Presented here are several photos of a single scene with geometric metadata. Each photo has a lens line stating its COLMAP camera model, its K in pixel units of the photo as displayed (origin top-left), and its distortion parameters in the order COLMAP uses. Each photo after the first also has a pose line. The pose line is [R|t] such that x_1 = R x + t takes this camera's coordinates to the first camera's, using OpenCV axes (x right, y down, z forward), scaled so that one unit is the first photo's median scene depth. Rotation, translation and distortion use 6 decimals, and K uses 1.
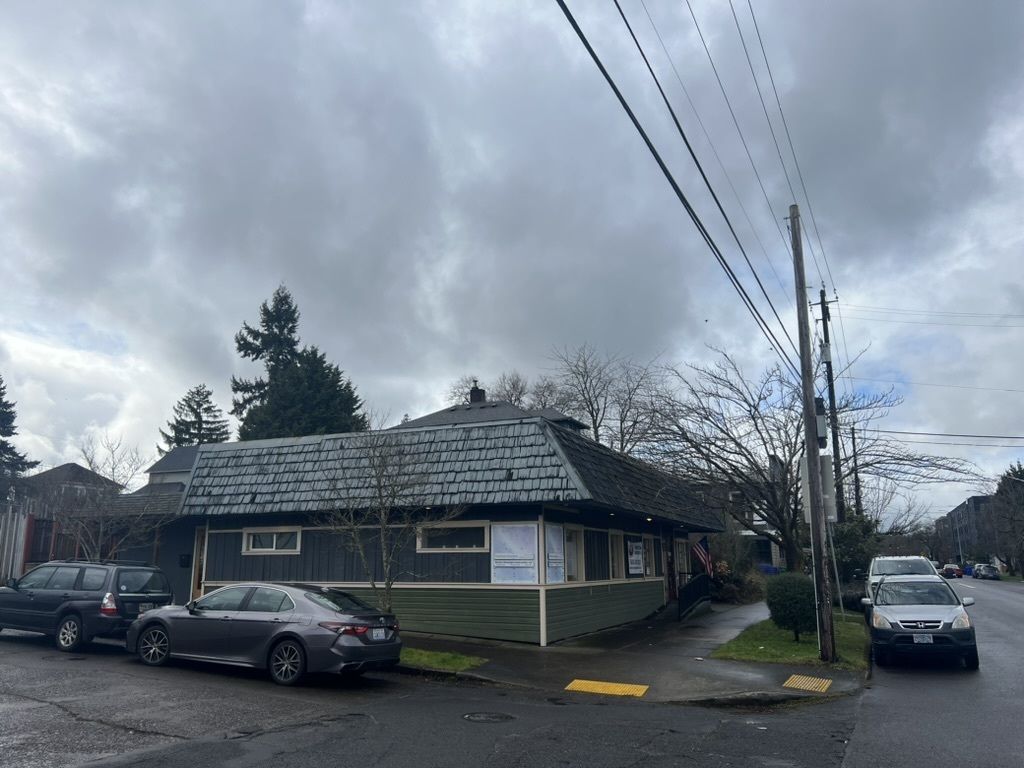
lens RADIAL K [[791.3, 0, 512.0], [0, 791.3, 384.0], [0, 0, 1]] dist [0.053539, -0.001585]
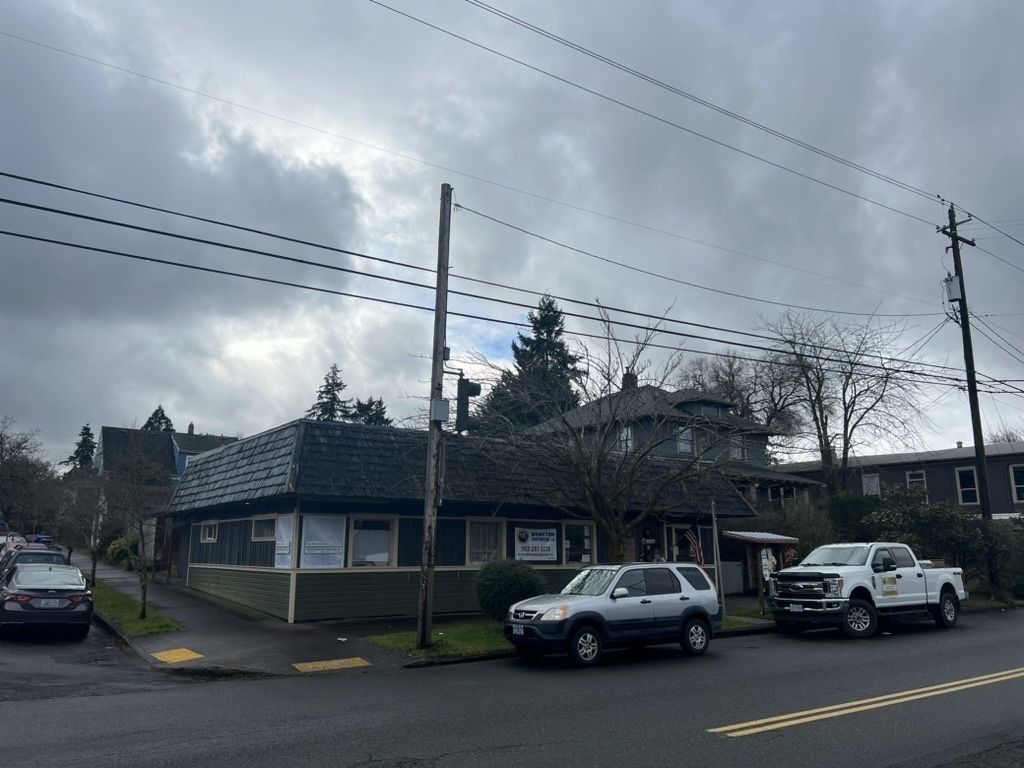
lens RADIAL K [[779.0, 0, 512.0], [0, 779.0, 384.0], [0, 0, 1]] dist [-0.008909, -0.004752]
pose [[0.859096, -0.105365, -0.500852, 0.538513], [0.113536, 0.993432, -0.014246, 0.025690], [0.499064, -0.044626, 0.865415, 0.128248]]
